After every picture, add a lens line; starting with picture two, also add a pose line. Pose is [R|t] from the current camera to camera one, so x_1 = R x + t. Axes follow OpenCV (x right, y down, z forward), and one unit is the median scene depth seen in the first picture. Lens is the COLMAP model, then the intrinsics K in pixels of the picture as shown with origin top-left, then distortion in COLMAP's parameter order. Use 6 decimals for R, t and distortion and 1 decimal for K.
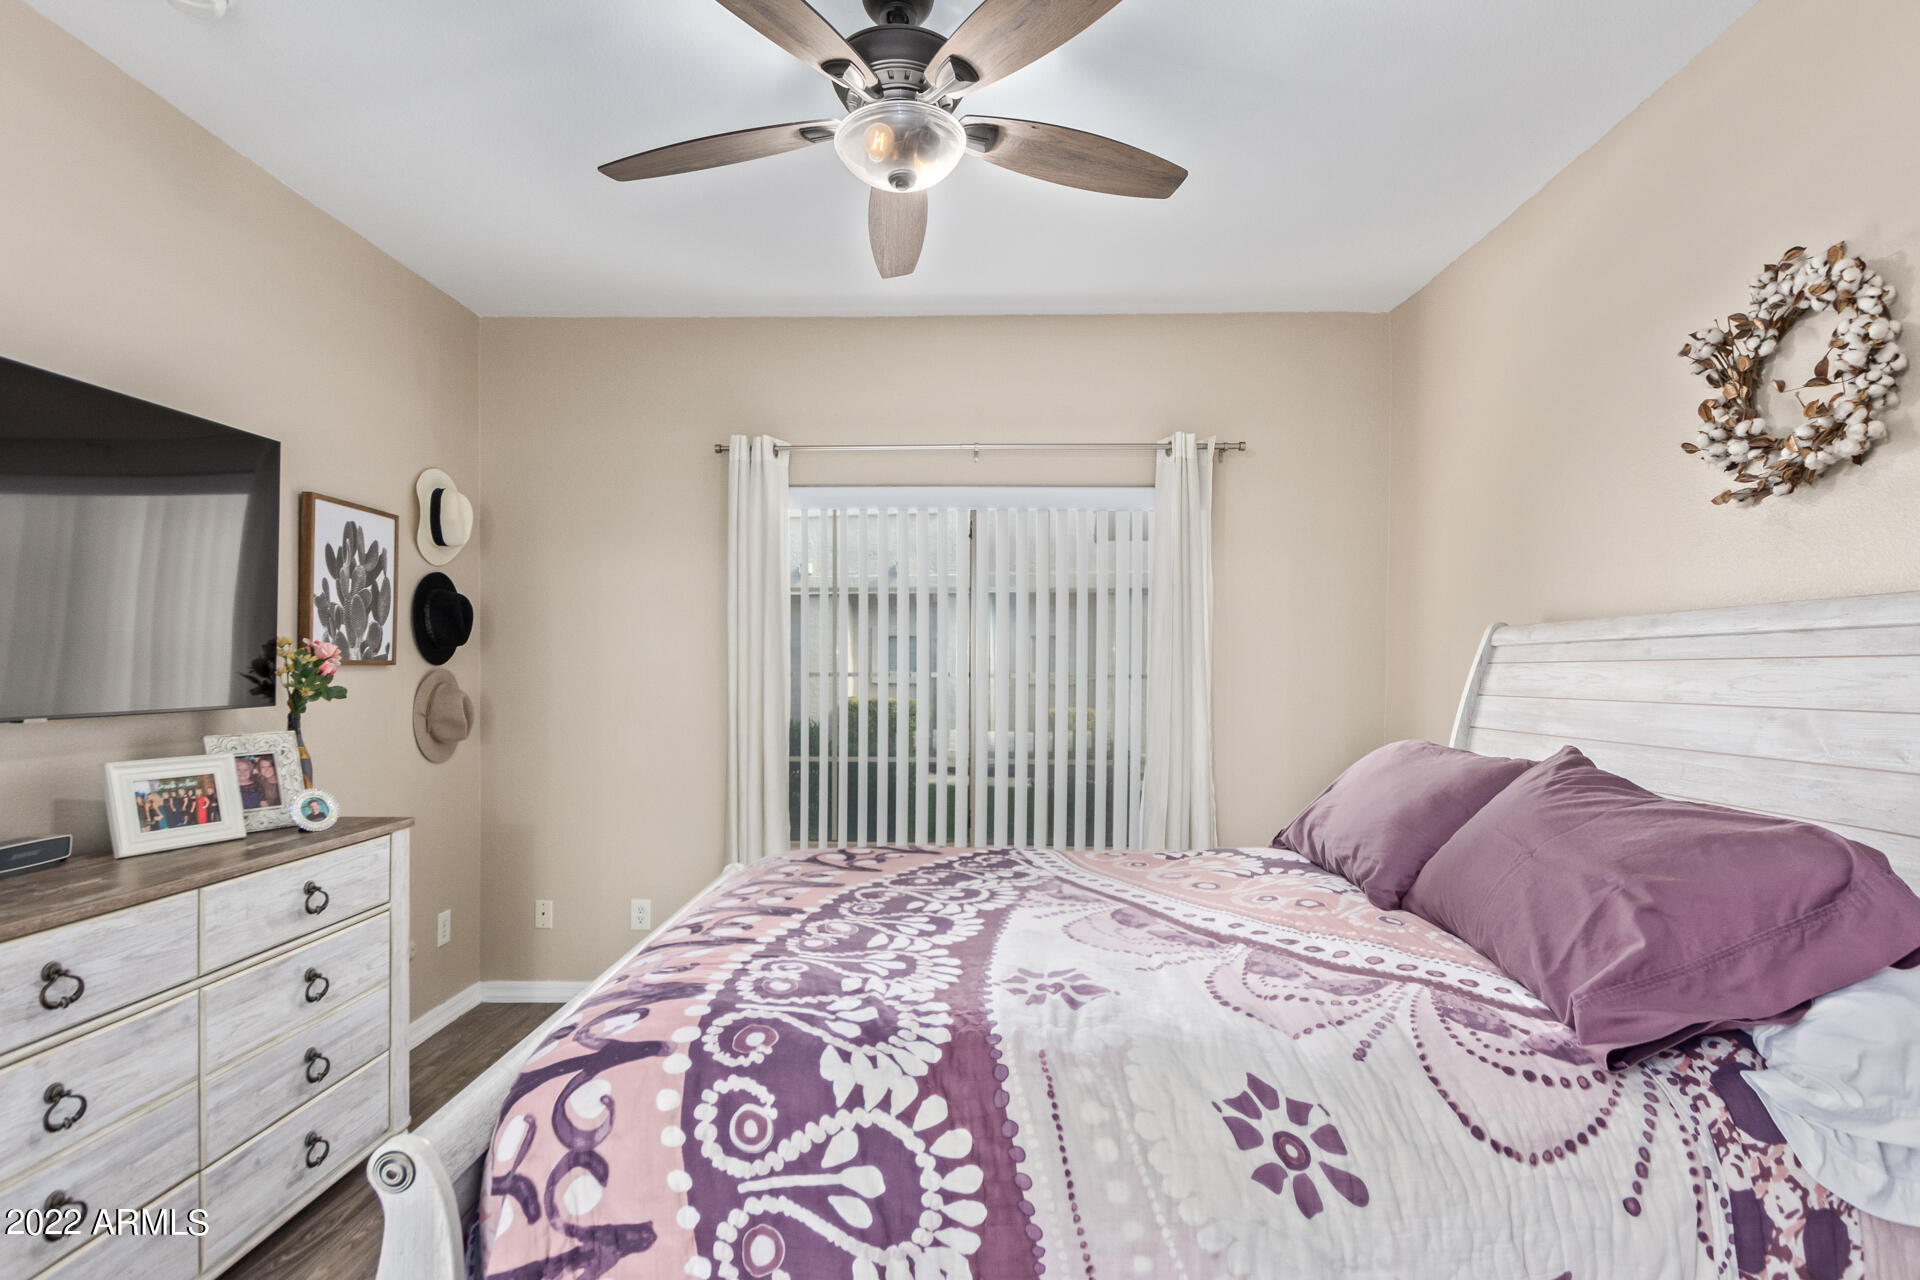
lens RADIAL K [[915.5, 0, 937.6], [0, 915.5, 680.9], [0, 0, 1]] dist [0.011806, -0.000319]
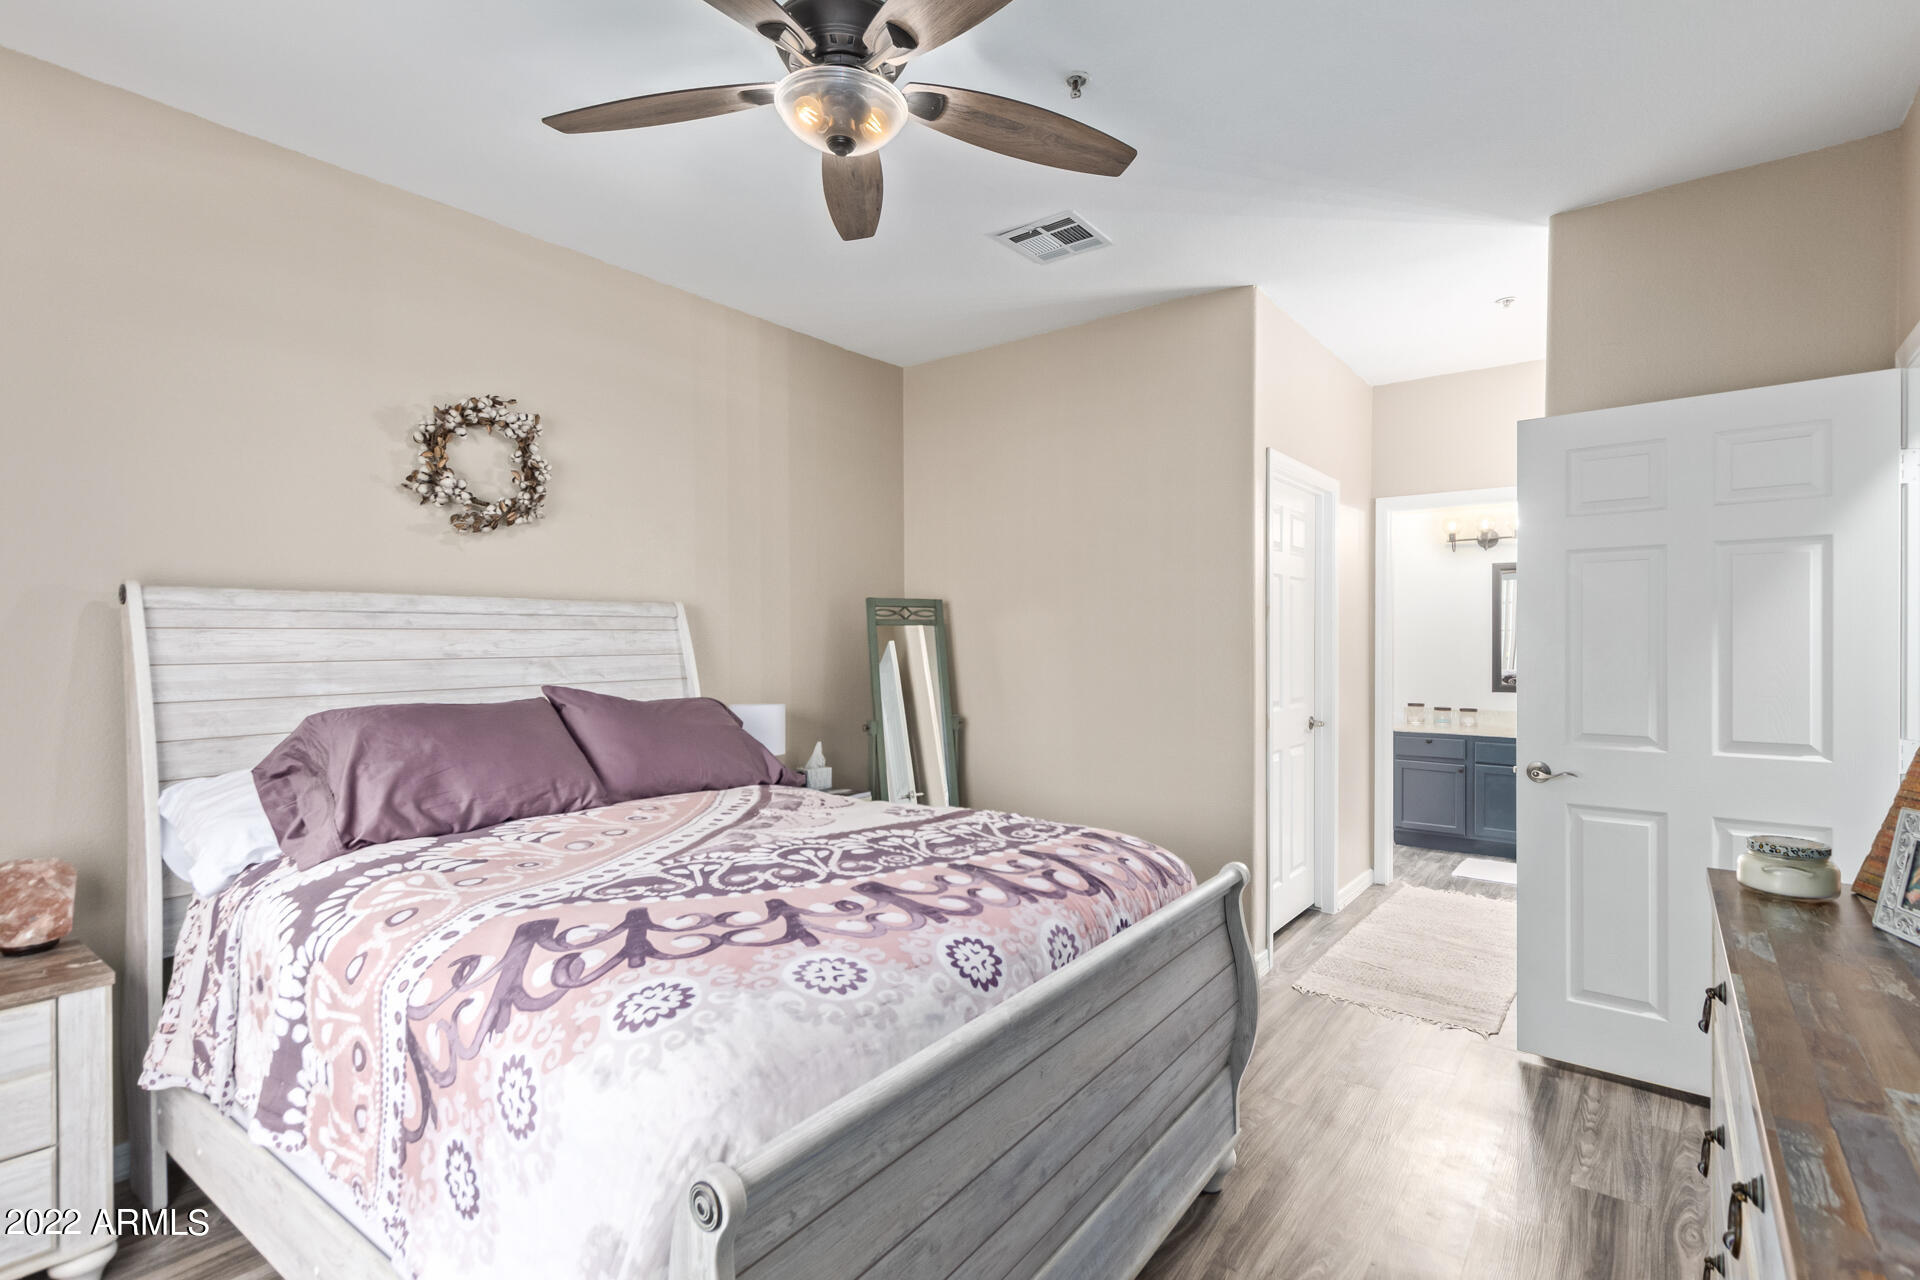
lens RADIAL K [[912.3, 0, 958.7], [0, 912.3, 648.3], [0, 0, 1]] dist [0.012165, -0.000795]
pose [[-0.816887, -0.010922, 0.576695, -0.921594], [0.003568, 0.999706, 0.023988, -0.031972], [-0.576787, 0.021653, -0.816607, 2.236667]]
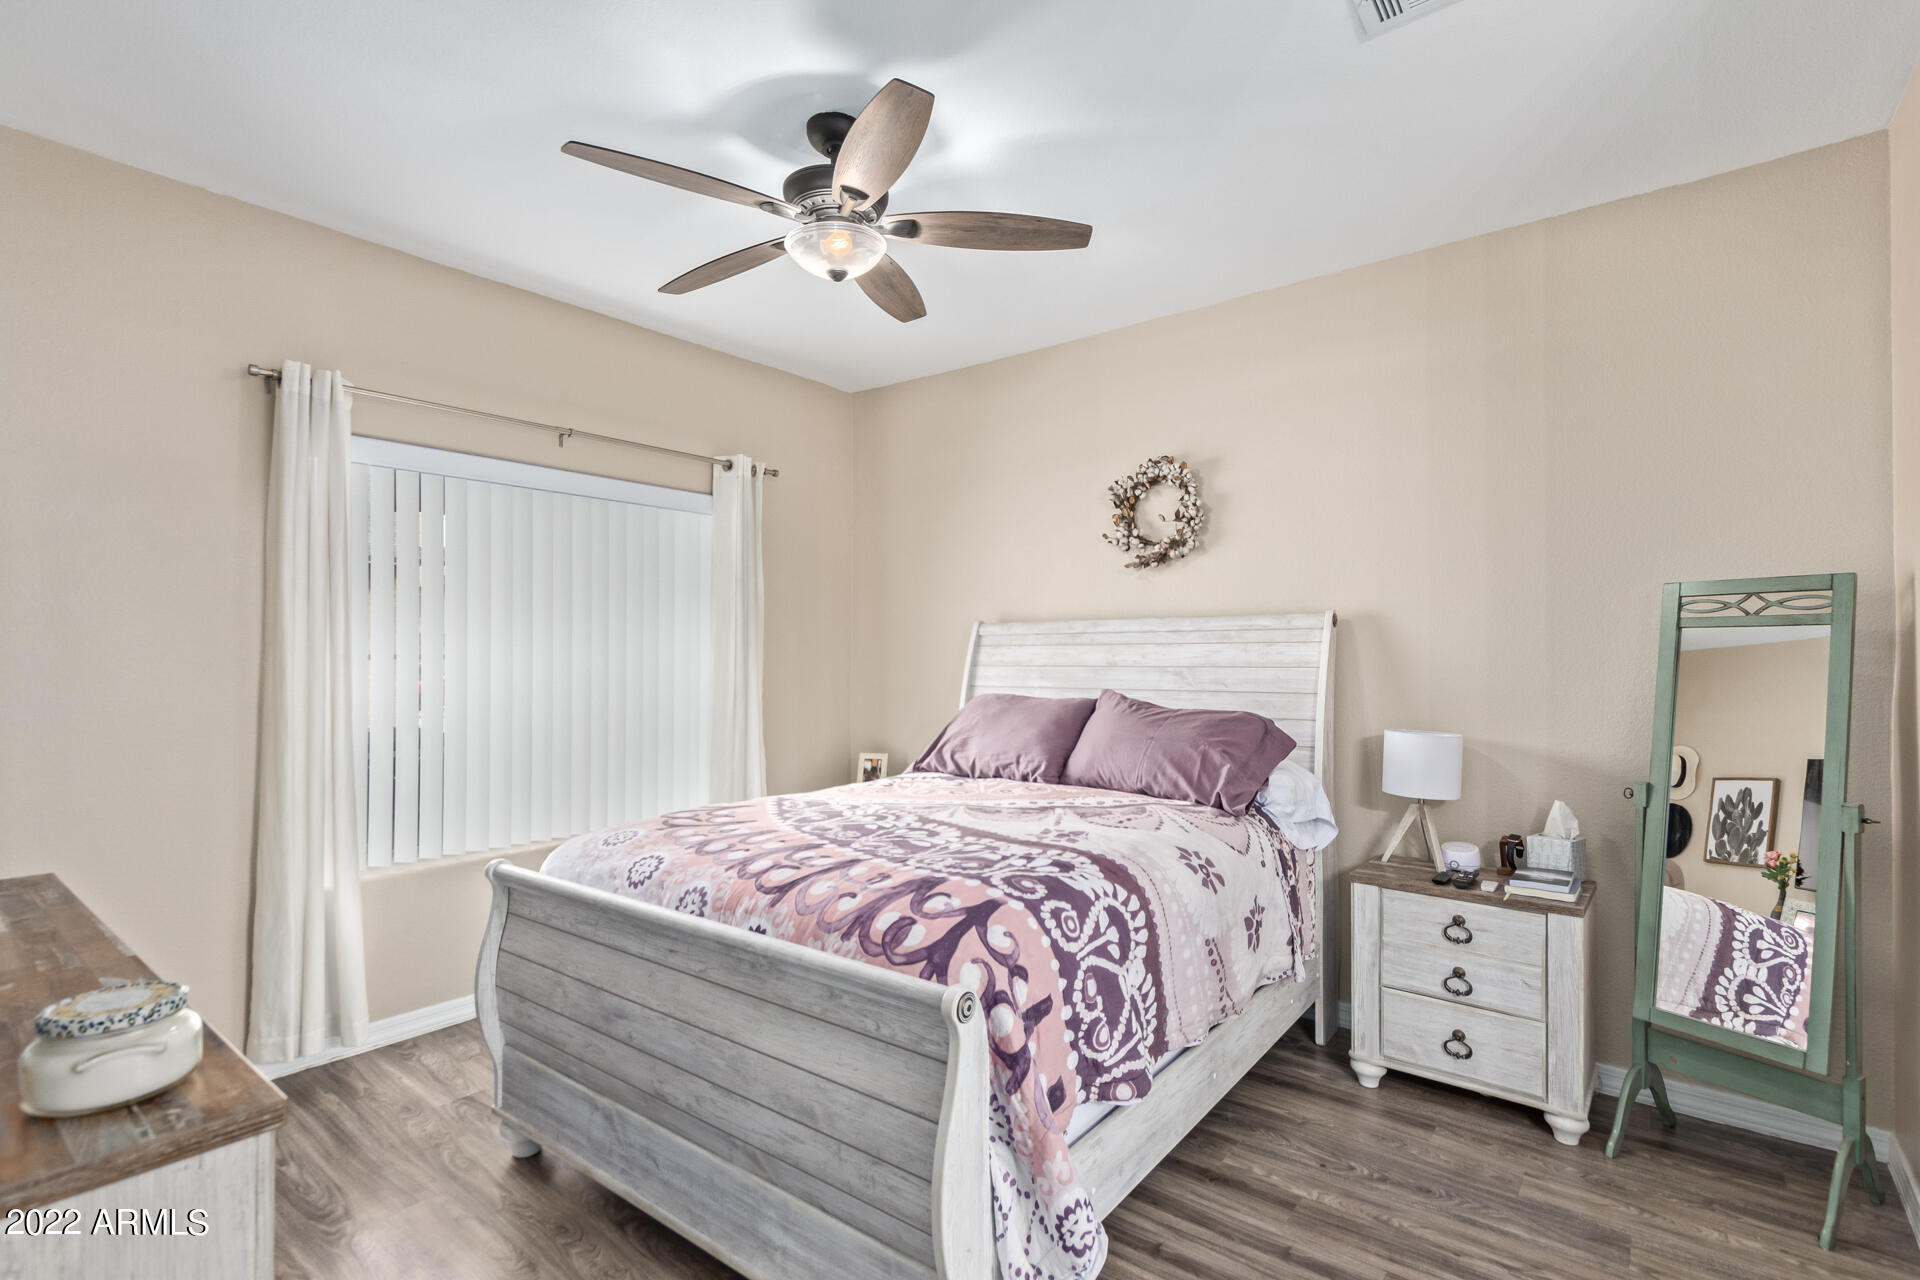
lens RADIAL K [[912.3, 0, 958.7], [0, 912.3, 648.3], [0, 0, 1]] dist [0.012165, -0.000795]
pose [[0.600767, -0.000456, 0.799424, -1.235997], [0.013222, 0.999869, -0.009366, -0.000601], [-0.799315, 0.016197, 0.600694, 0.119018]]
